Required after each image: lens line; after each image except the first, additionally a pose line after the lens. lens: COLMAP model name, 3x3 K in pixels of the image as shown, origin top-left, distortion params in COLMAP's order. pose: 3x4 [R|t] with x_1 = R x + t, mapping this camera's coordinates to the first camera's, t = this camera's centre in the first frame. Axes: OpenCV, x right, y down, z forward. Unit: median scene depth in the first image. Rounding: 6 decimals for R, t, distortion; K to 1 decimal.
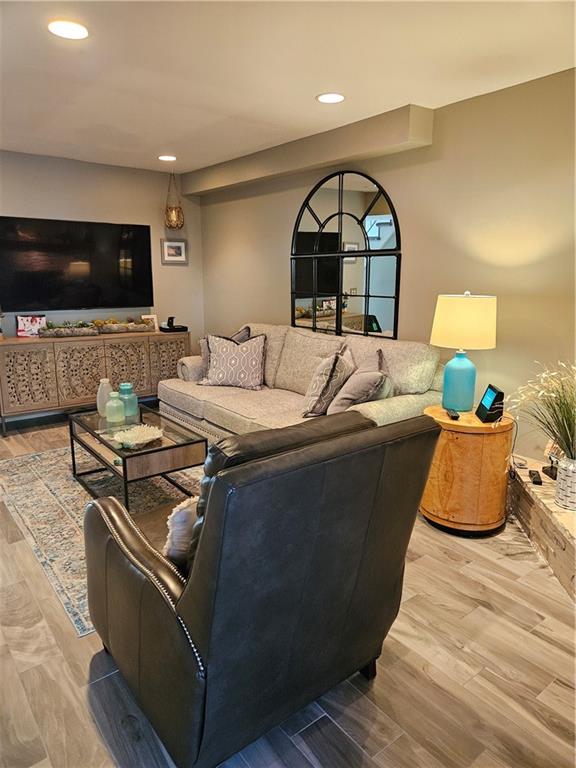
lens RADIAL K [[506.9, 0, 286.8], [0, 506.9, 383.9], [0, 0, 1]] dist [0.060194, -0.050423]
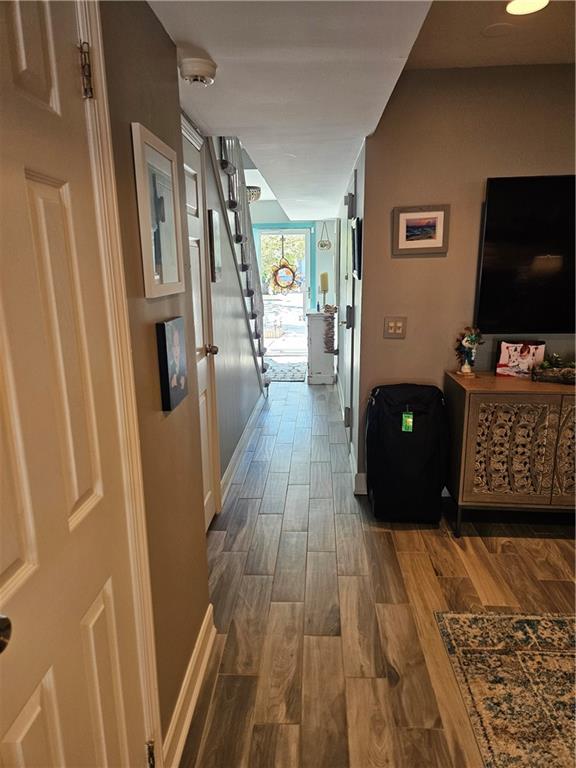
lens RADIAL K [[506.9, 0, 286.8], [0, 506.9, 383.9], [0, 0, 1]] dist [0.060194, -0.050423]
pose [[0.741097, 0.133058, -0.658081, -0.314445], [-0.127335, 0.990231, 0.056818, -0.086716], [0.659212, 0.041689, 0.750800, 0.386870]]
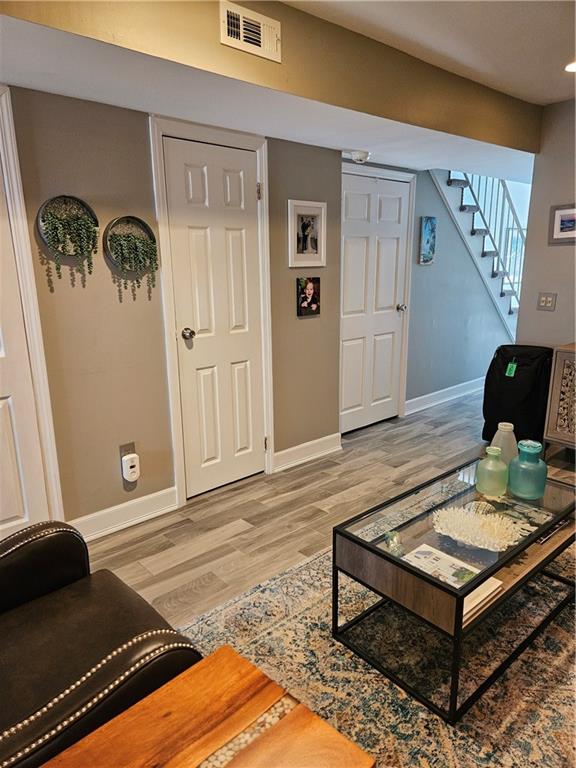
lens RADIAL K [[506.9, 0, 286.8], [0, 506.9, 383.9], [0, 0, 1]] dist [0.060194, -0.050423]
pose [[0.065946, 0.229112, -0.971164, 0.169186], [-0.208712, 0.954920, 0.211108, -0.099888], [0.975751, 0.188772, 0.110791, 0.494115]]
